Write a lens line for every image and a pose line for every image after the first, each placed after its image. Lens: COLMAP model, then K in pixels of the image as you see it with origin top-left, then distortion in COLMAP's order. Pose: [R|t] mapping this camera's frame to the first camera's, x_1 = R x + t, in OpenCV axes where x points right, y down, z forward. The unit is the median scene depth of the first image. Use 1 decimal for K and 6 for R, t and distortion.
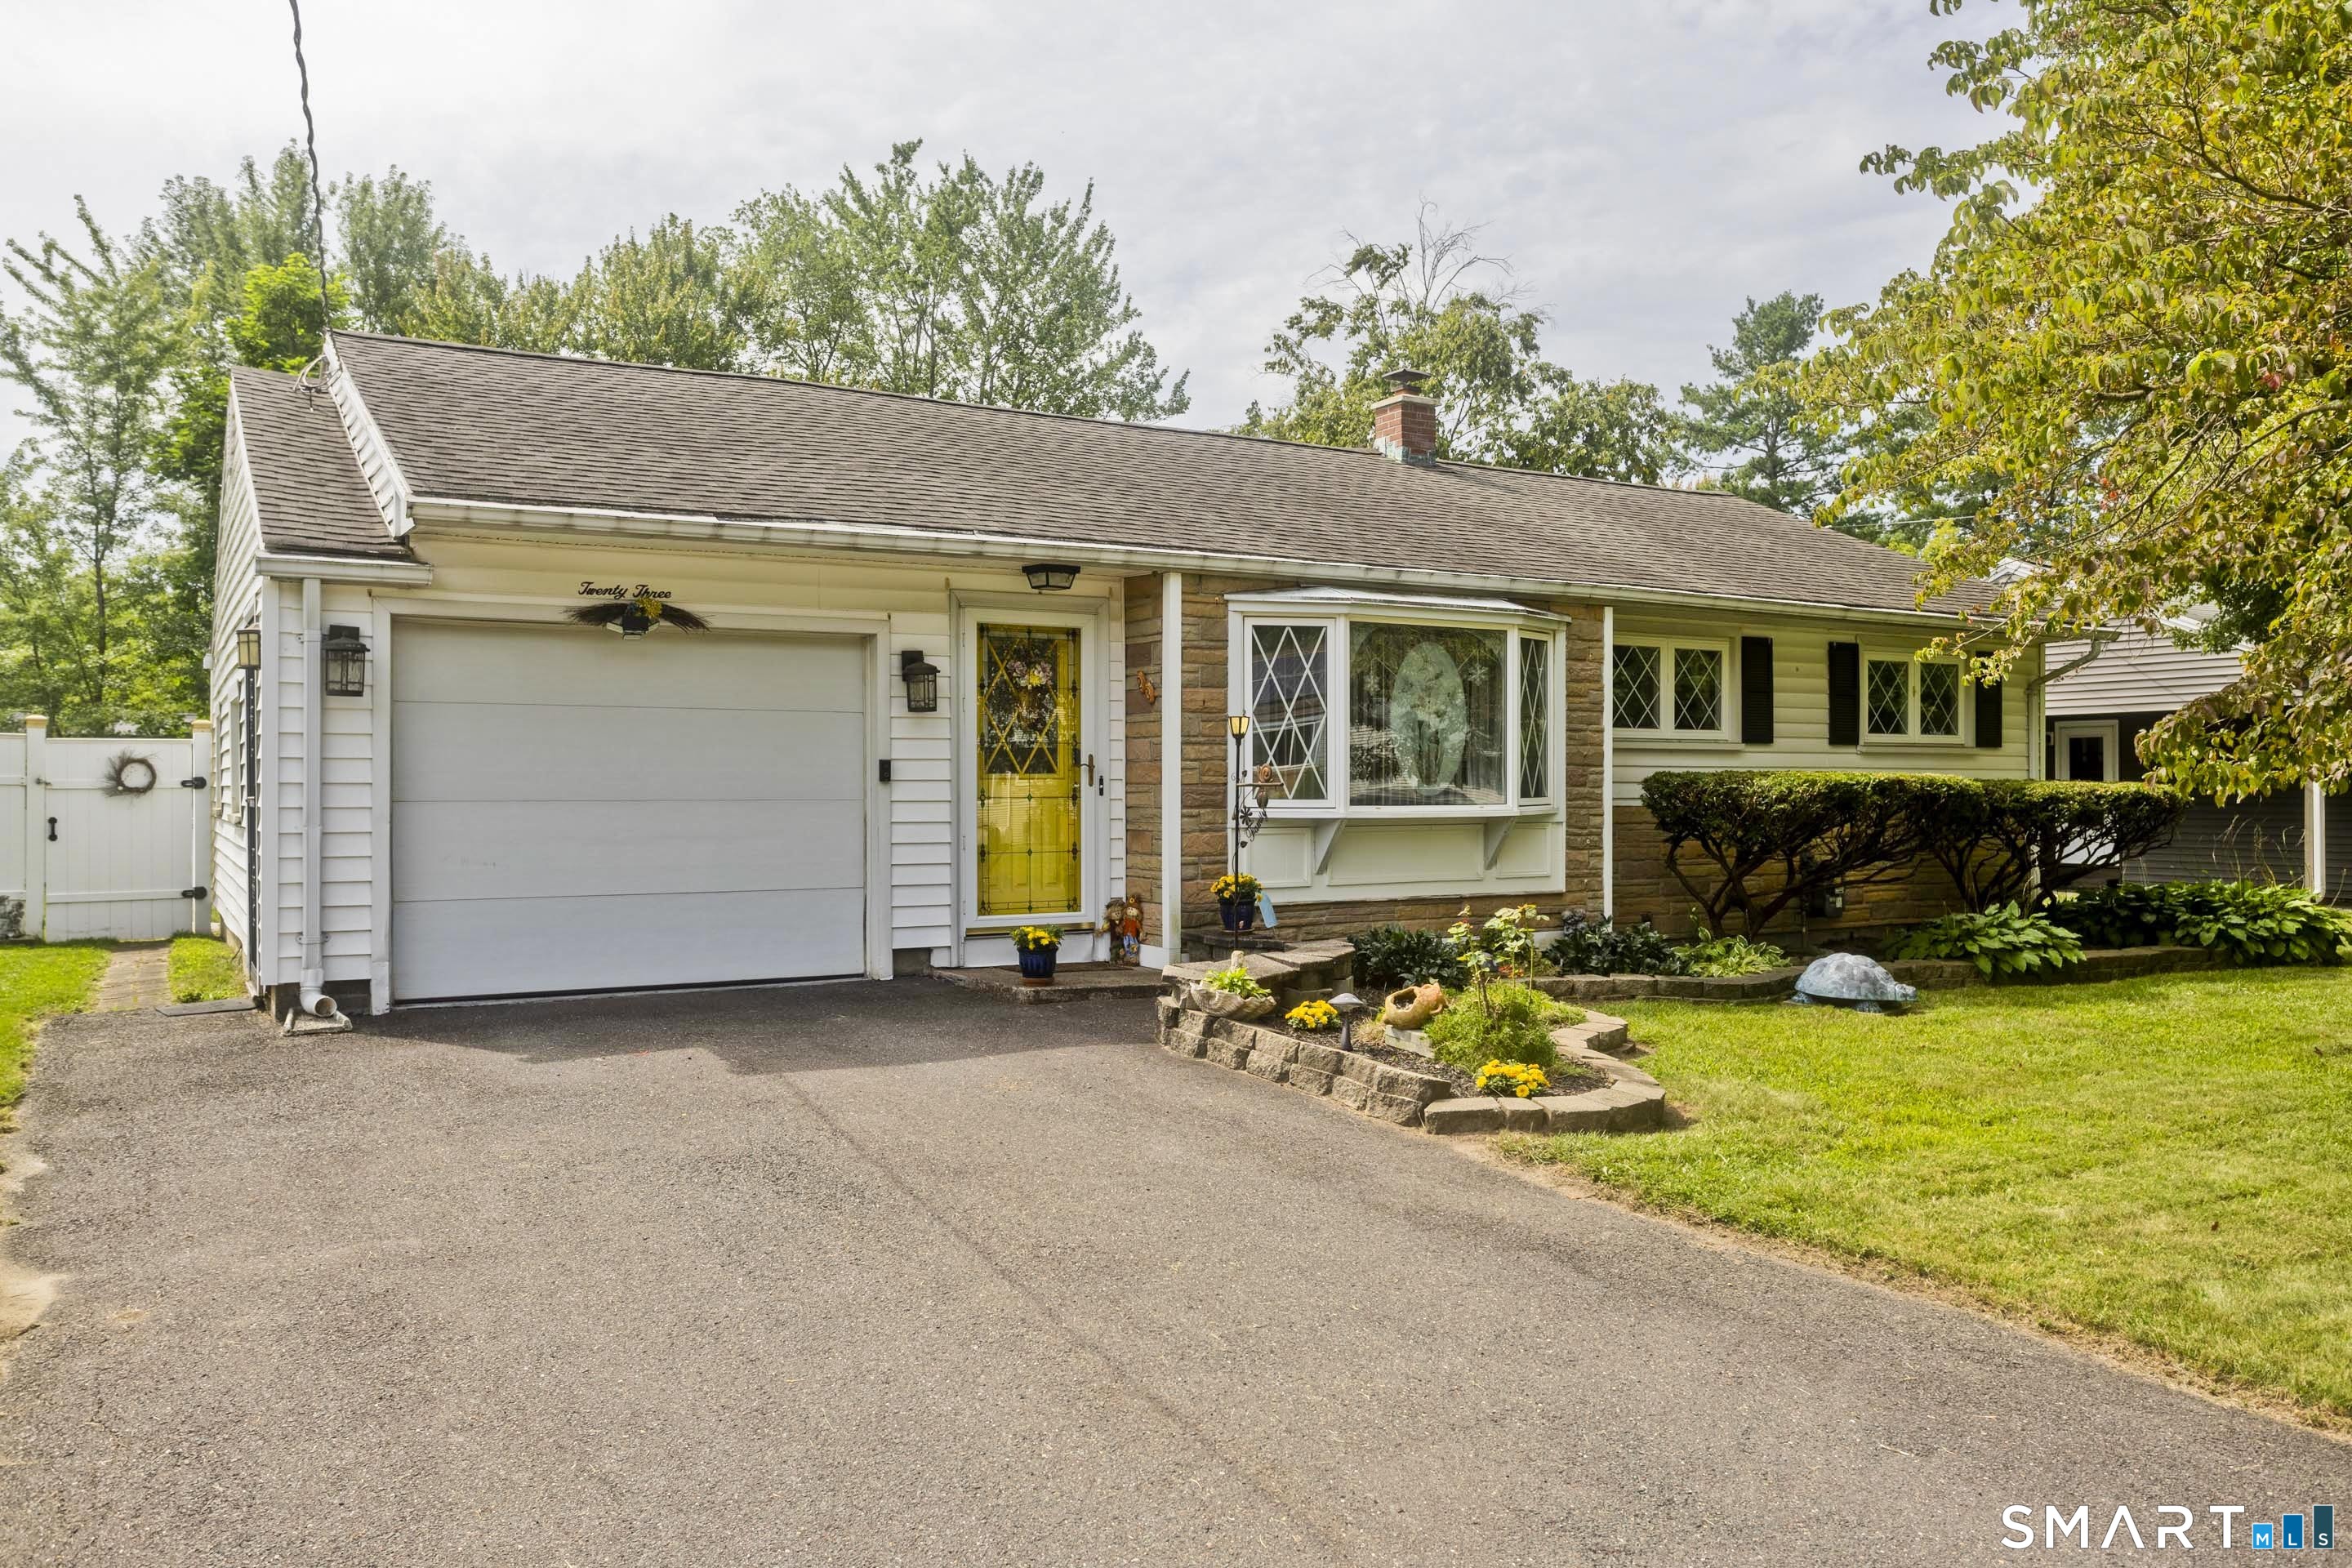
lens RADIAL K [[1696.2, 0, 1132.9], [0, 1696.2, 777.7], [0, 0, 1]] dist [0.010775, -0.008457]
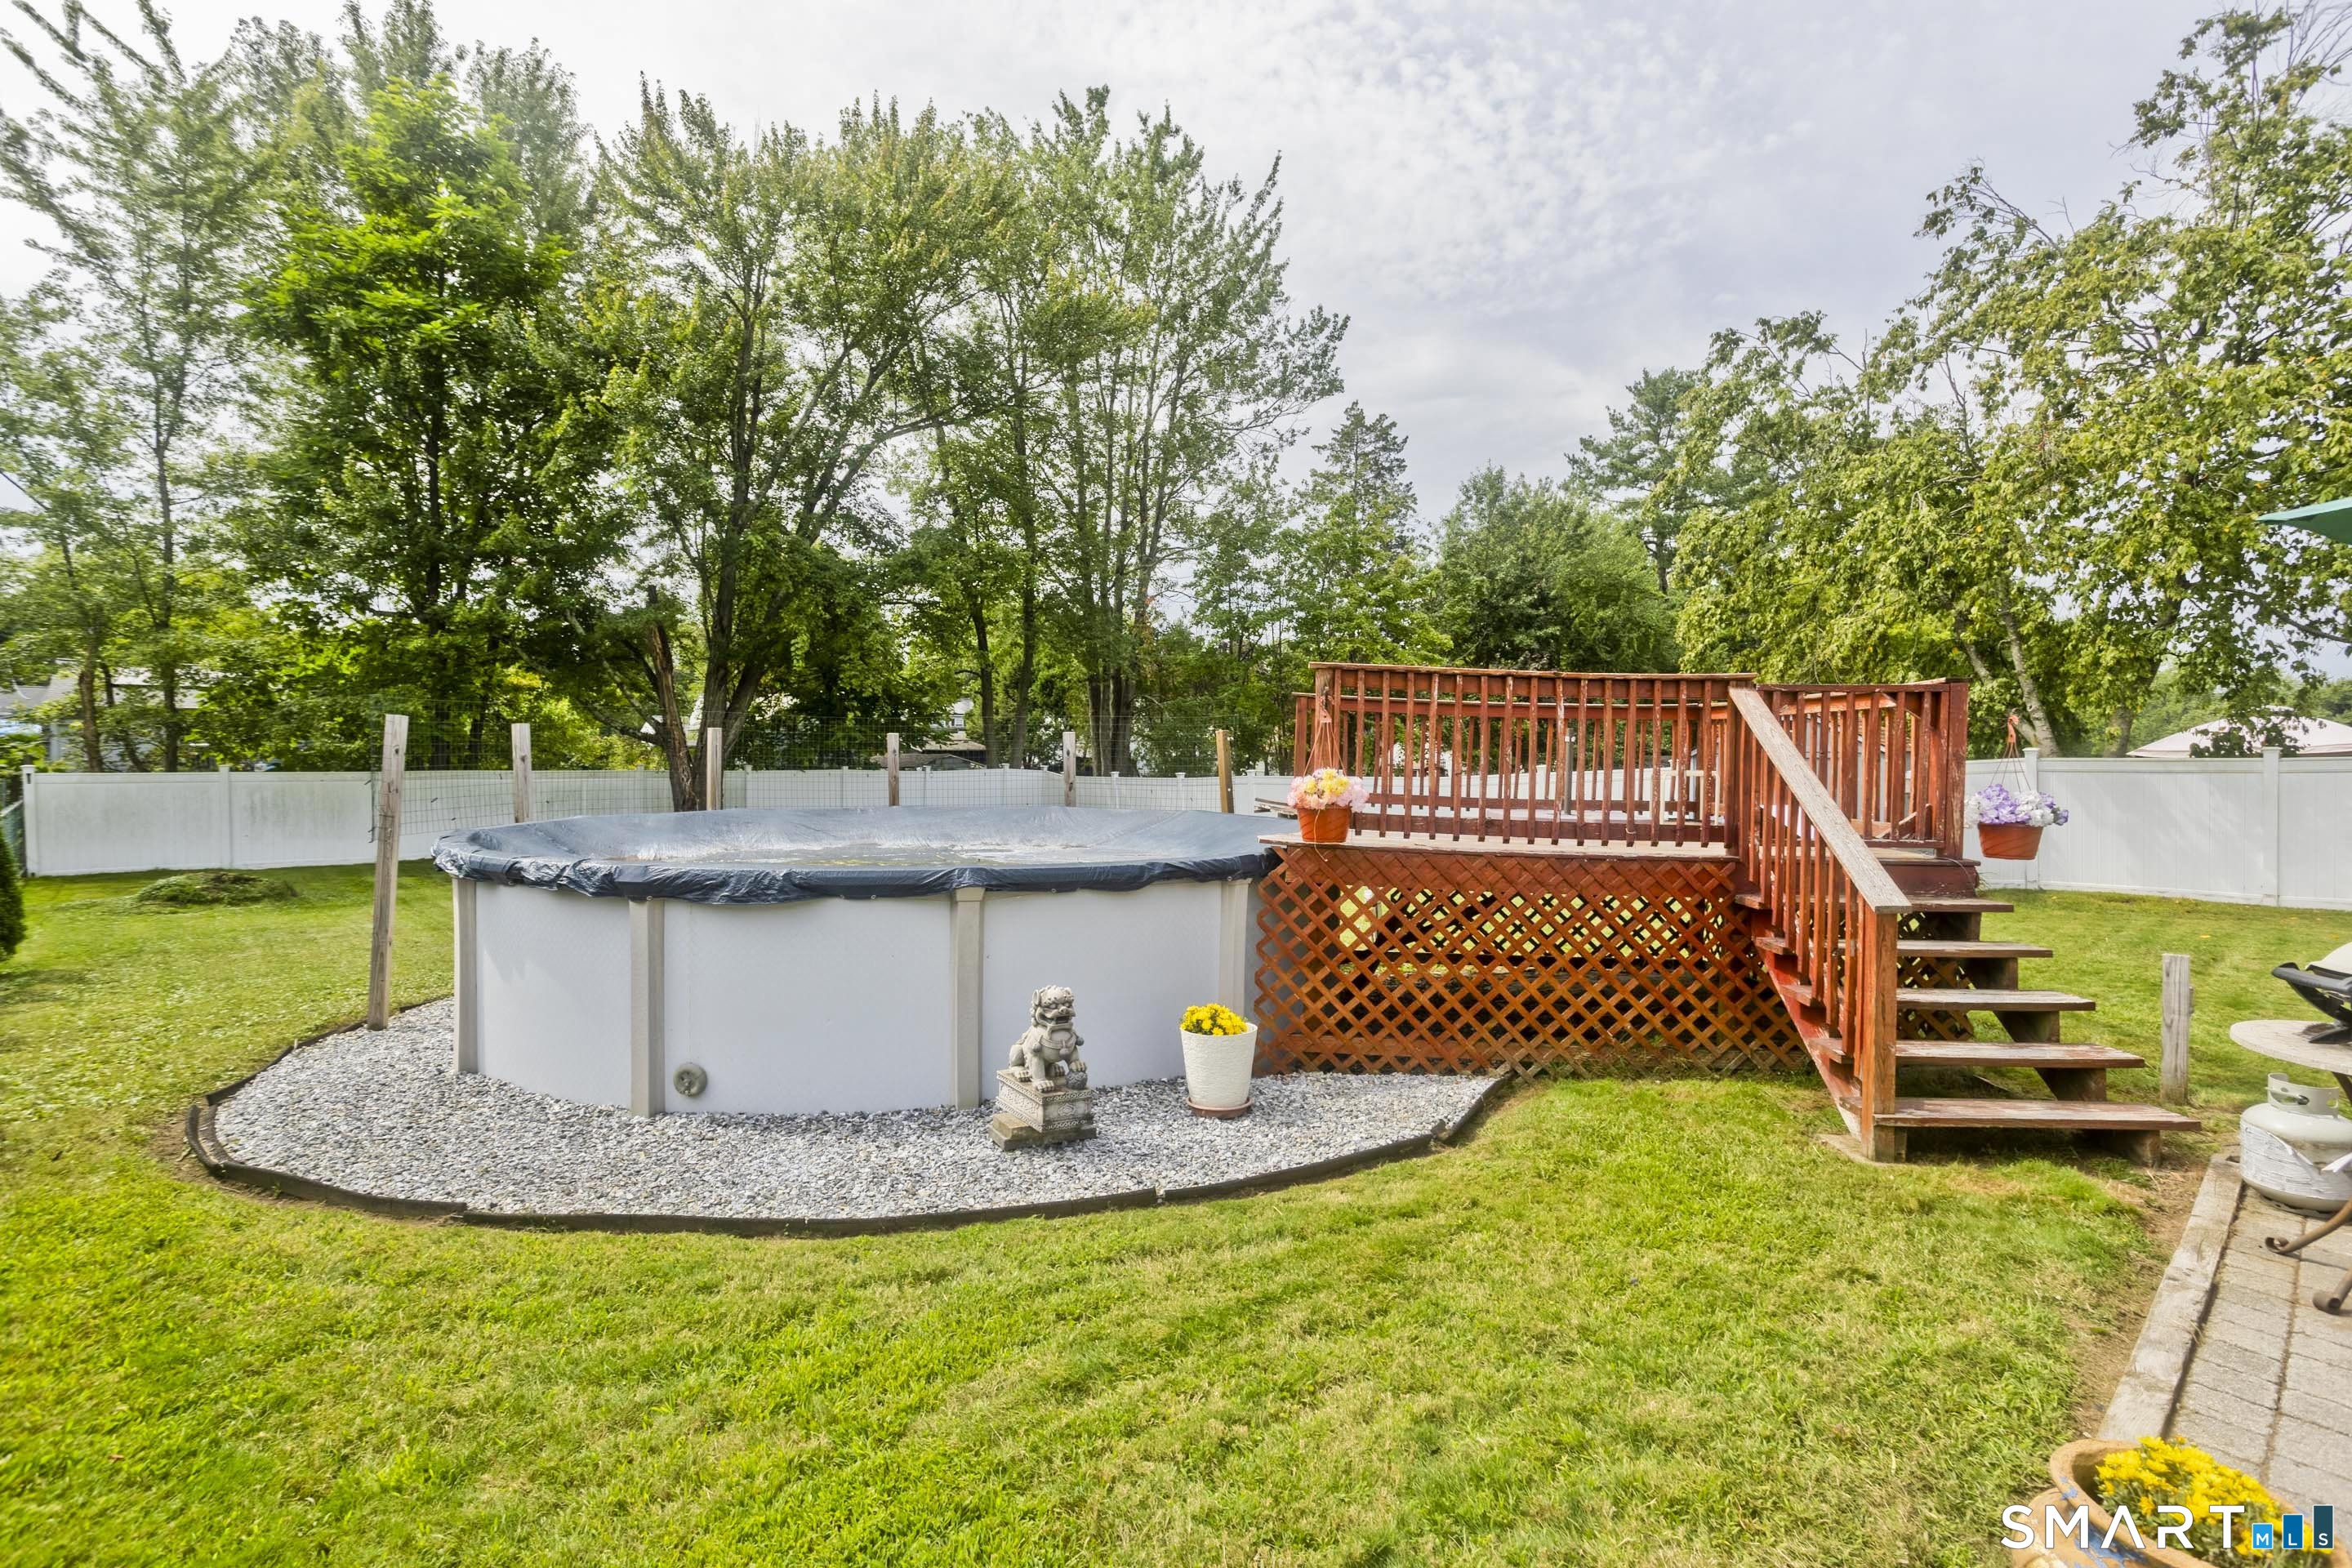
lens RADIAL K [[1142.7, 0, 1170.1], [0, 1142.7, 781.7], [0, 0, 1]] dist [-0.037351, 0.019598]
pose [[0.980325, 0.003773, 0.197355, -0.814935], [-0.010498, 0.999399, 0.033042, -0.001029], [-0.197112, -0.034464, 0.979775, 1.277401]]
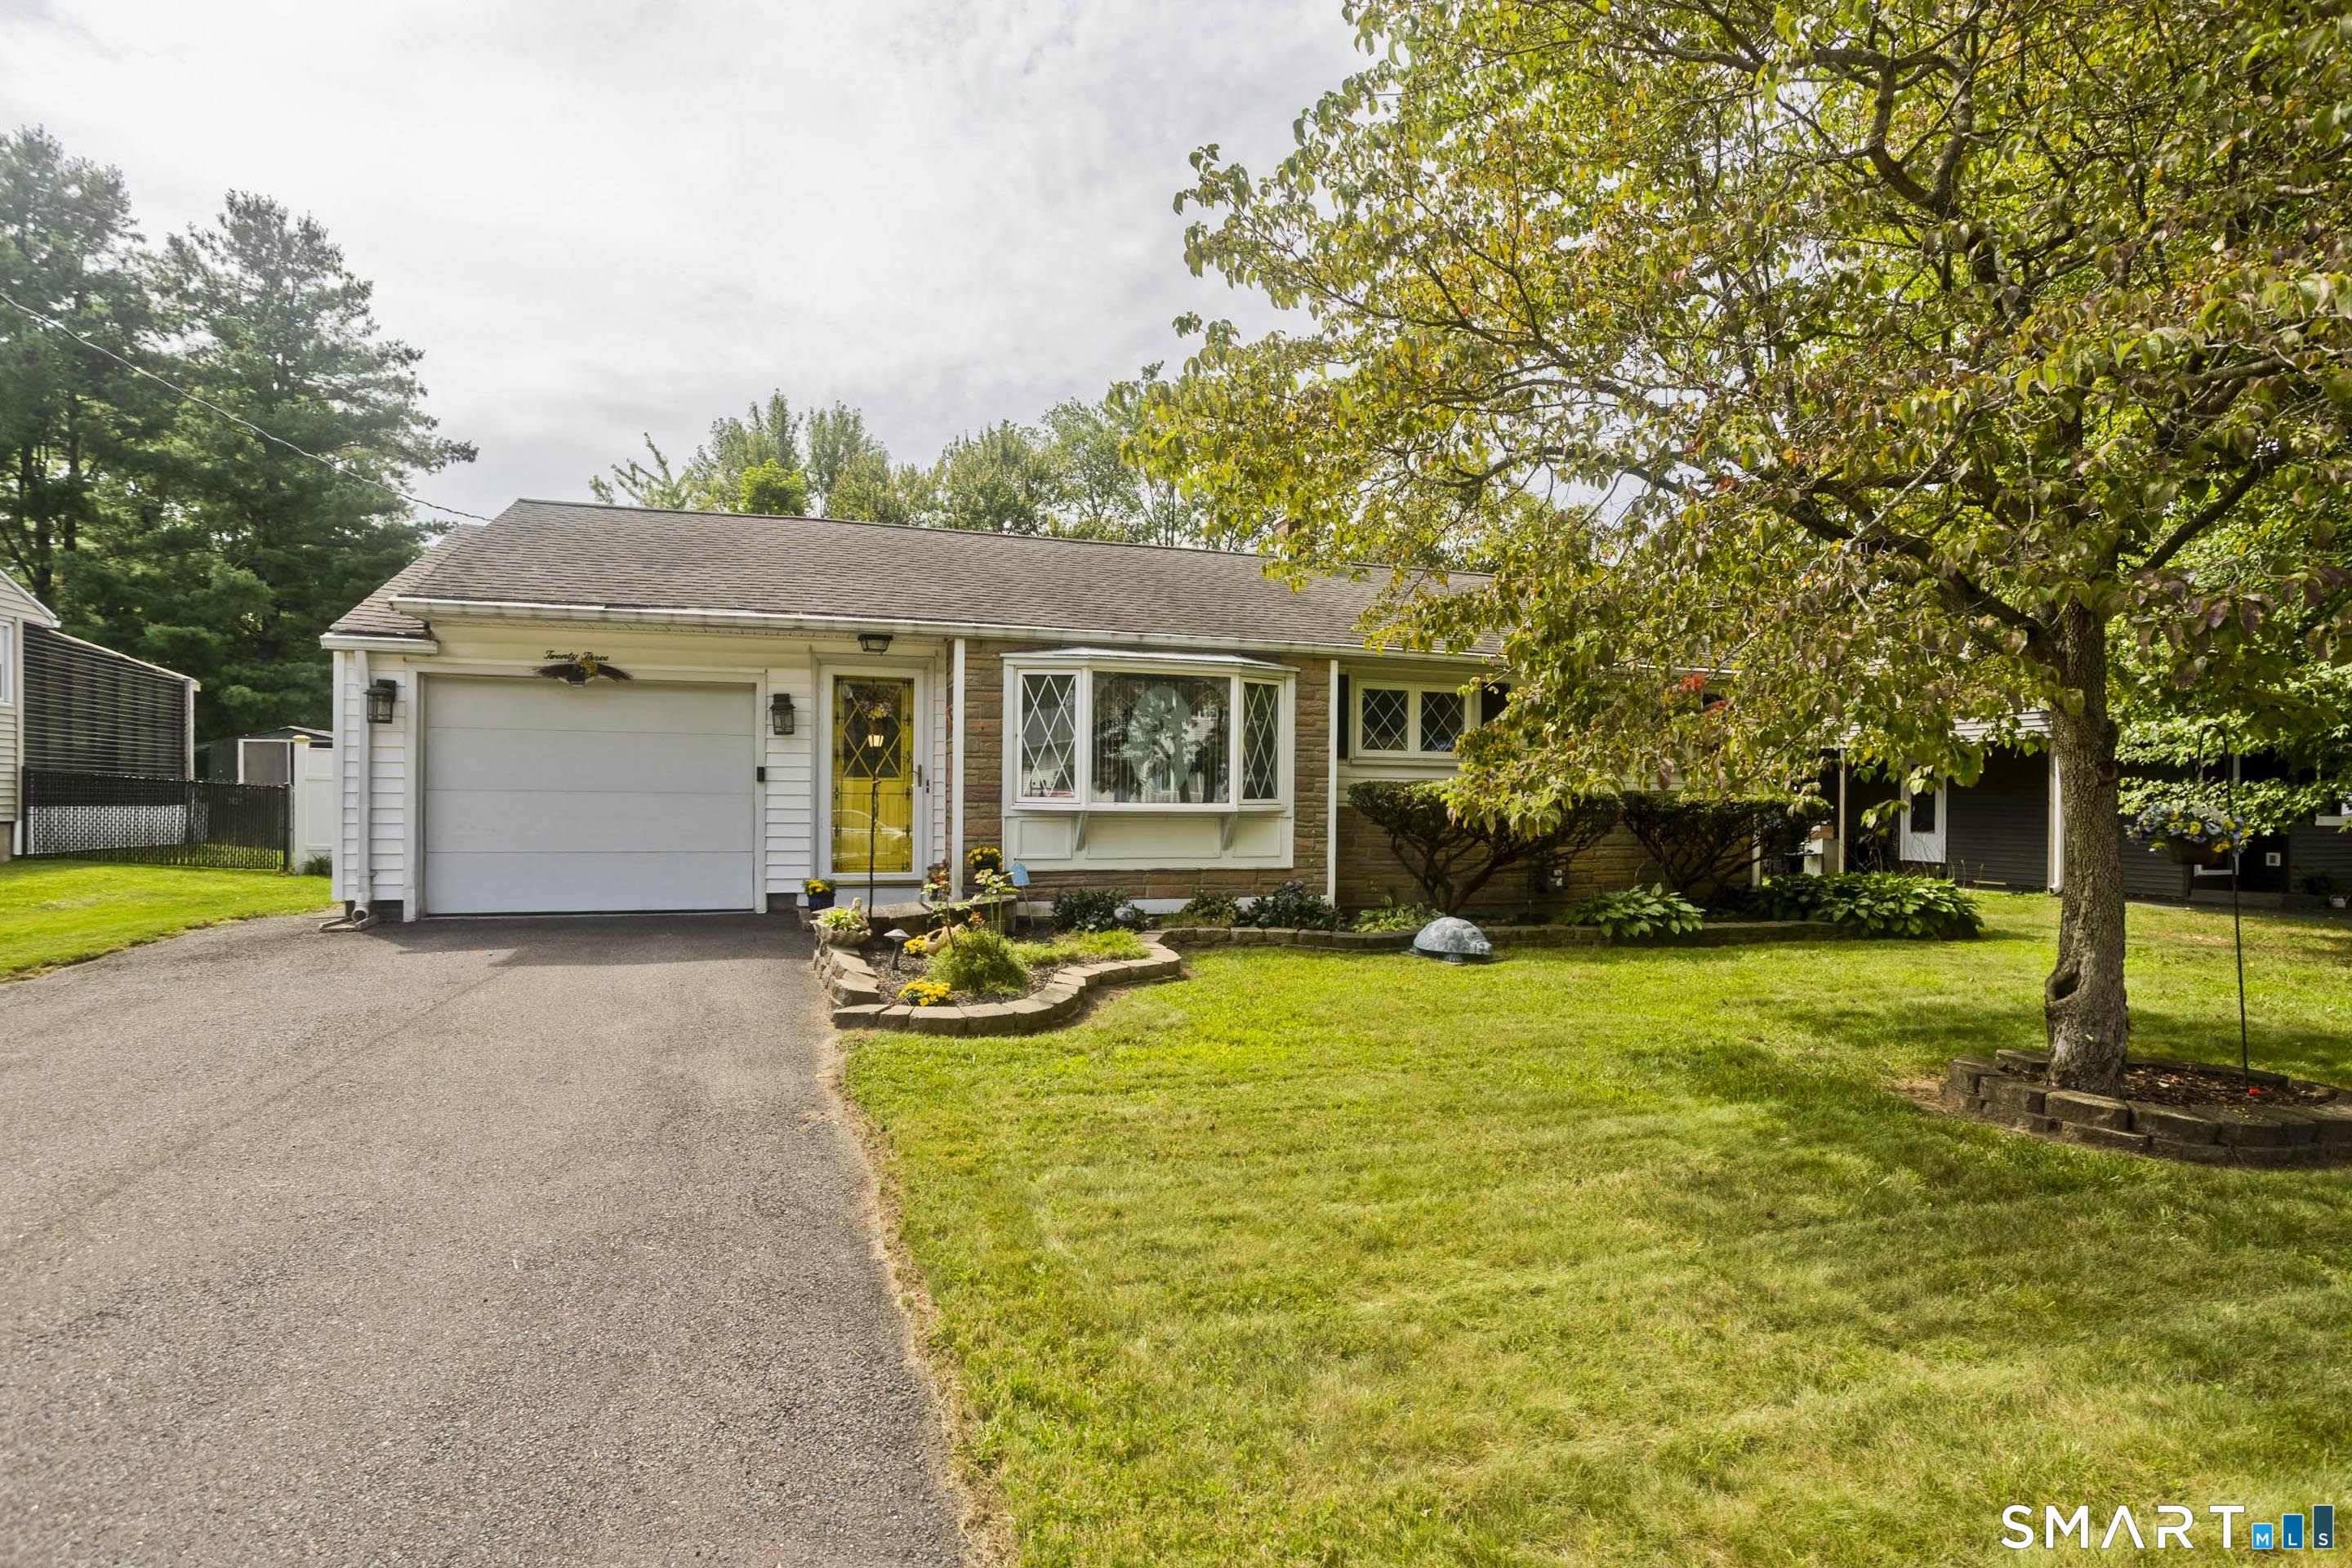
lens RADIAL K [[1142.7, 0, 1168.7], [0, 1142.7, 804.9], [0, 0, 1]] dist [-0.037351, 0.019598]
pose [[0.979647, 0.012511, -0.200339, 0.308637], [-0.010211, 0.999870, 0.012512, 0.005192], [0.200469, -0.010211, 0.979647, 0.065659]]
